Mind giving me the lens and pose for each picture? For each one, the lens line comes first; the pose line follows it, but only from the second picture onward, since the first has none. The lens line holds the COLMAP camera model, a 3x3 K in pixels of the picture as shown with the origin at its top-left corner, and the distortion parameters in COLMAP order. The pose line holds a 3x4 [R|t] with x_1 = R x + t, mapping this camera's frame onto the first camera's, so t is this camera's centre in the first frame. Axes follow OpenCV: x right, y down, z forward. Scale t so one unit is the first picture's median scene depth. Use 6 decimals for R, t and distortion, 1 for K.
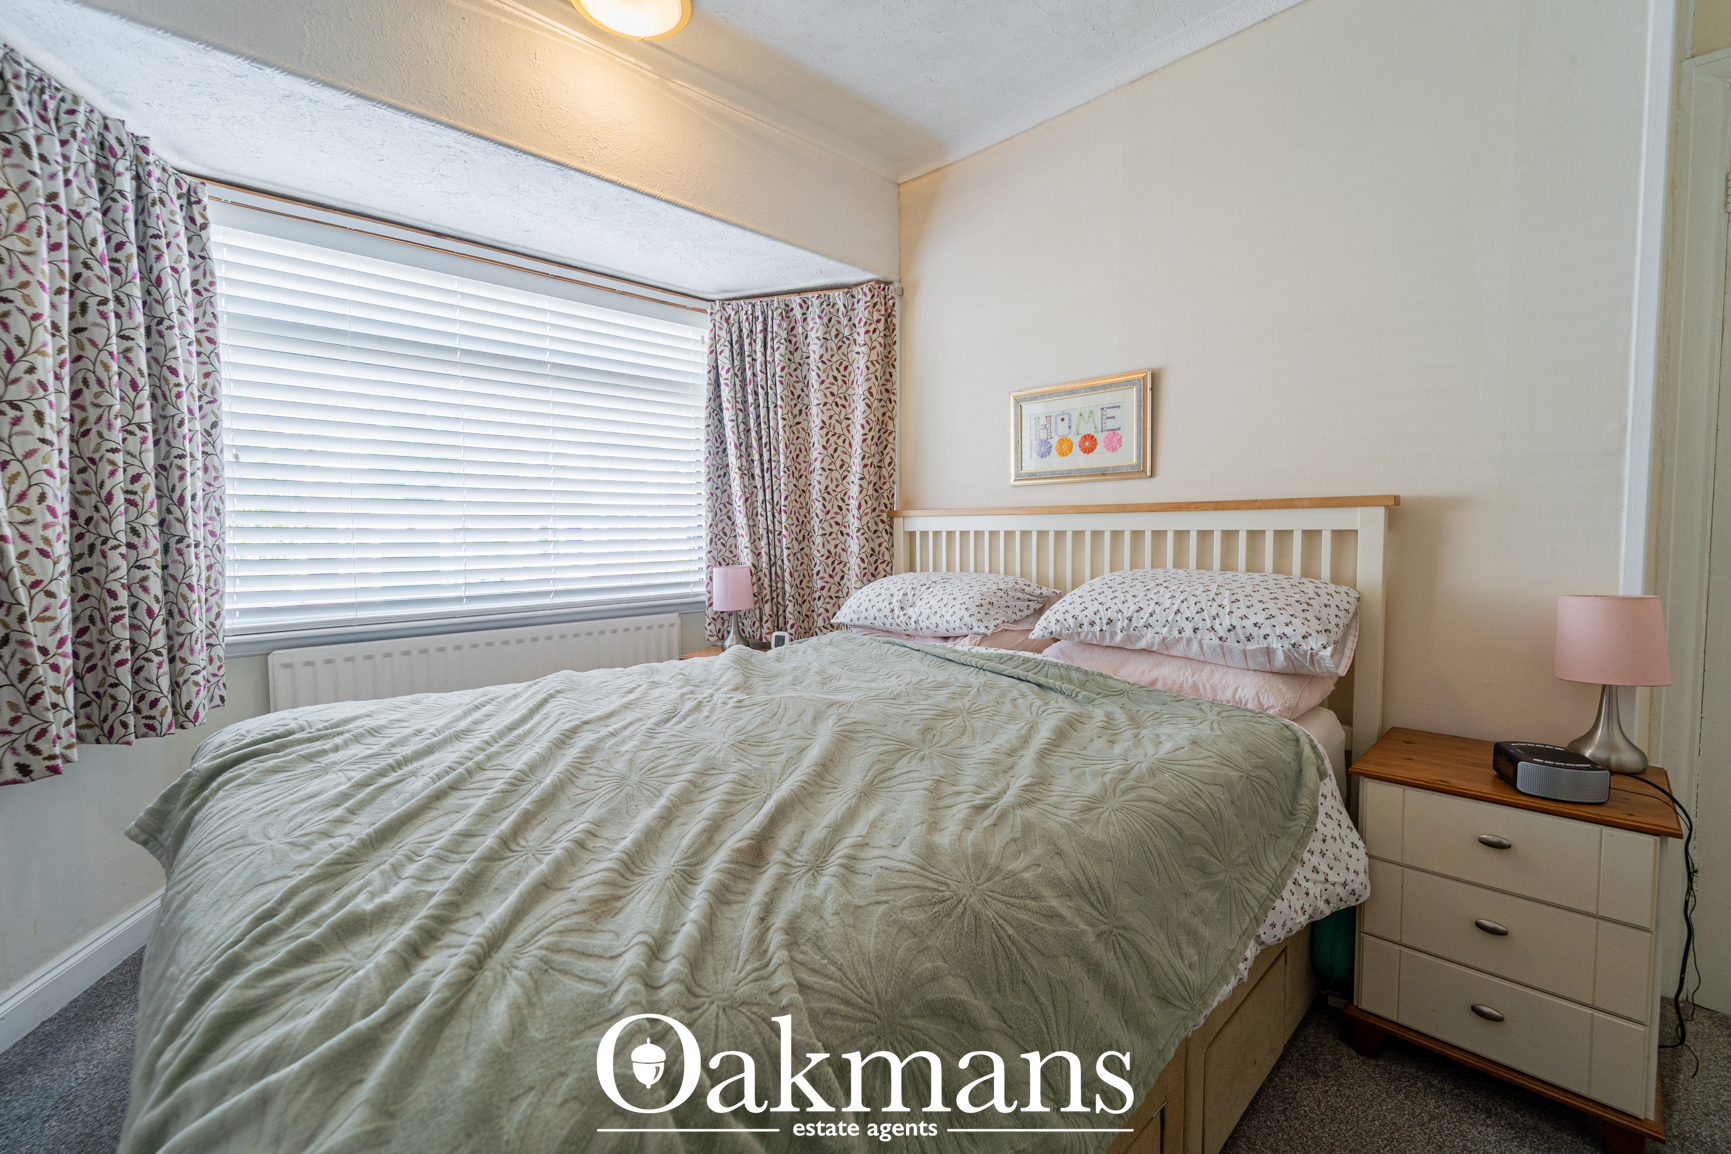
lens RADIAL K [[731.5, 0, 864.6], [0, 731.5, 570.4], [0, 0, 1]] dist [0.000501, -0.000444]
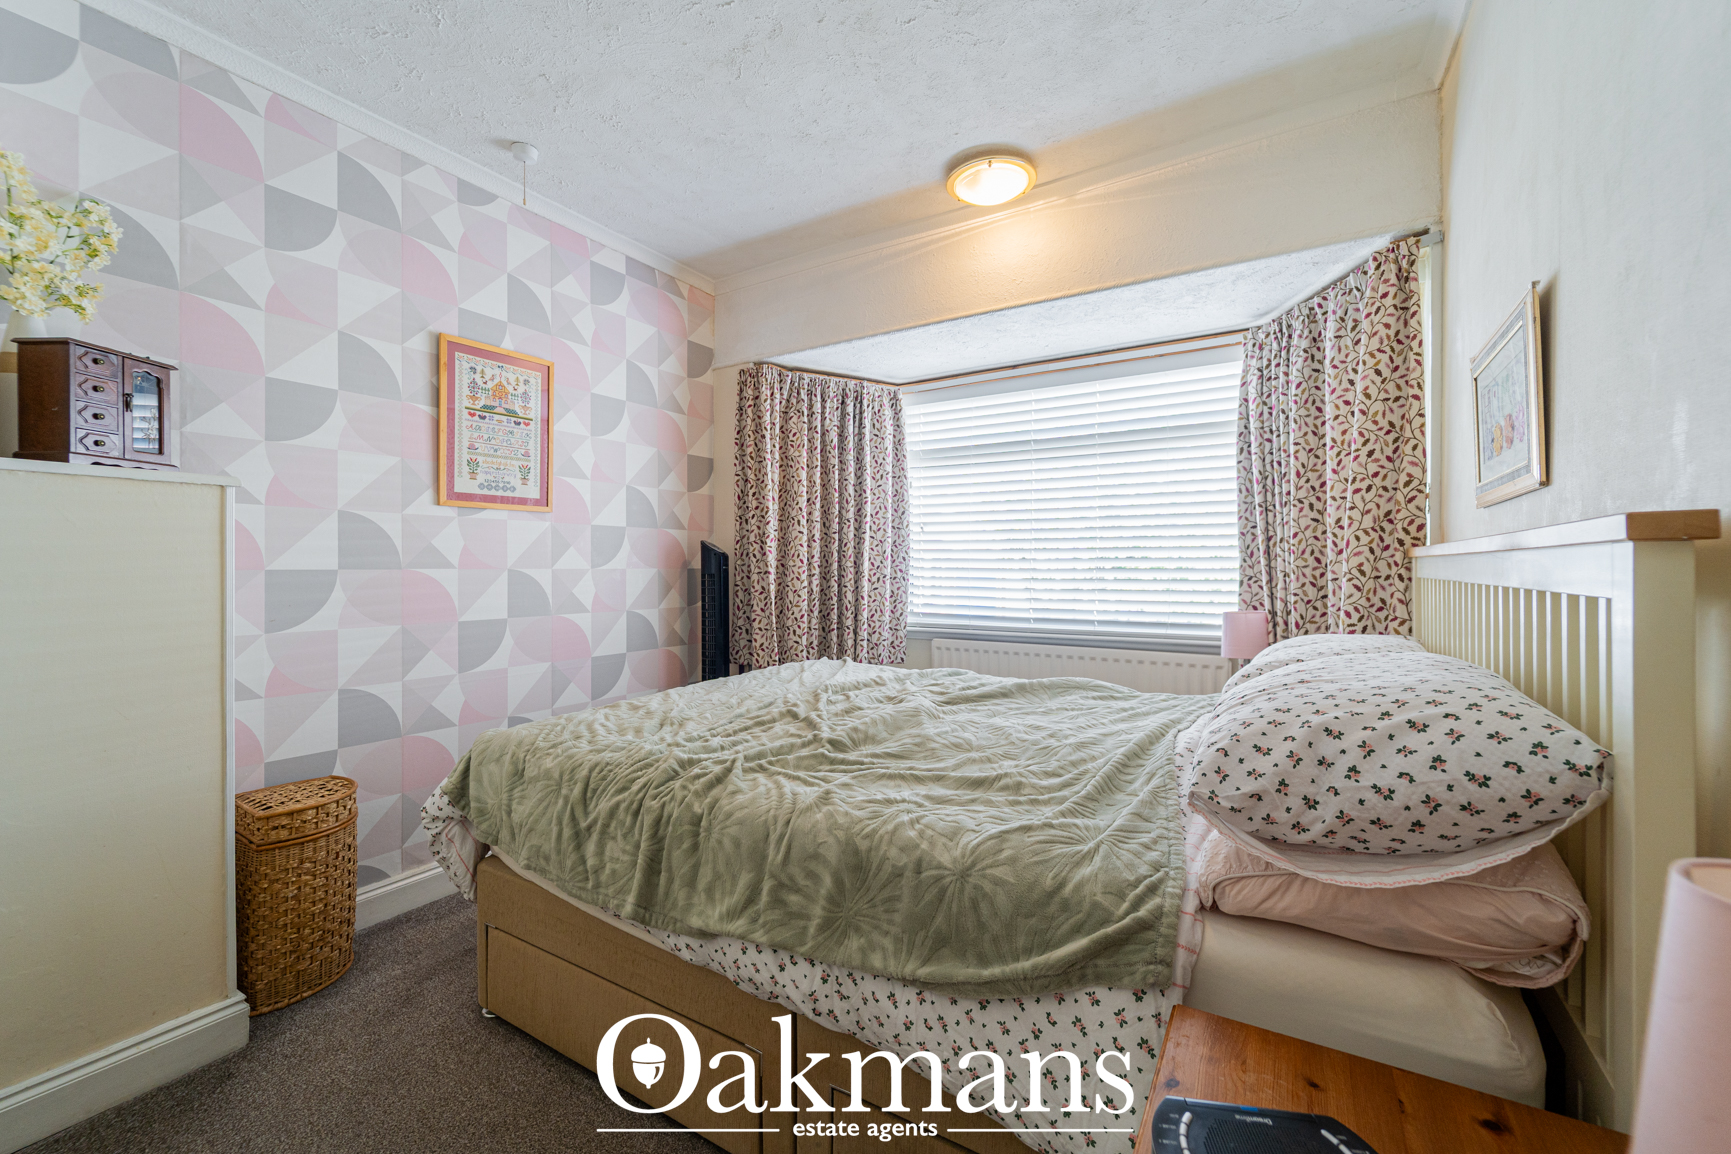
lens RADIAL K [[731.5, 0, 864.6], [0, 731.5, 570.4], [0, 0, 1]] dist [0.000501, -0.000444]
pose [[0.223913, 0.013612, -0.974514, 0.626391], [-0.055675, 0.998448, 0.001154, -0.031970], [0.973018, 0.053998, 0.224324, 0.328896]]
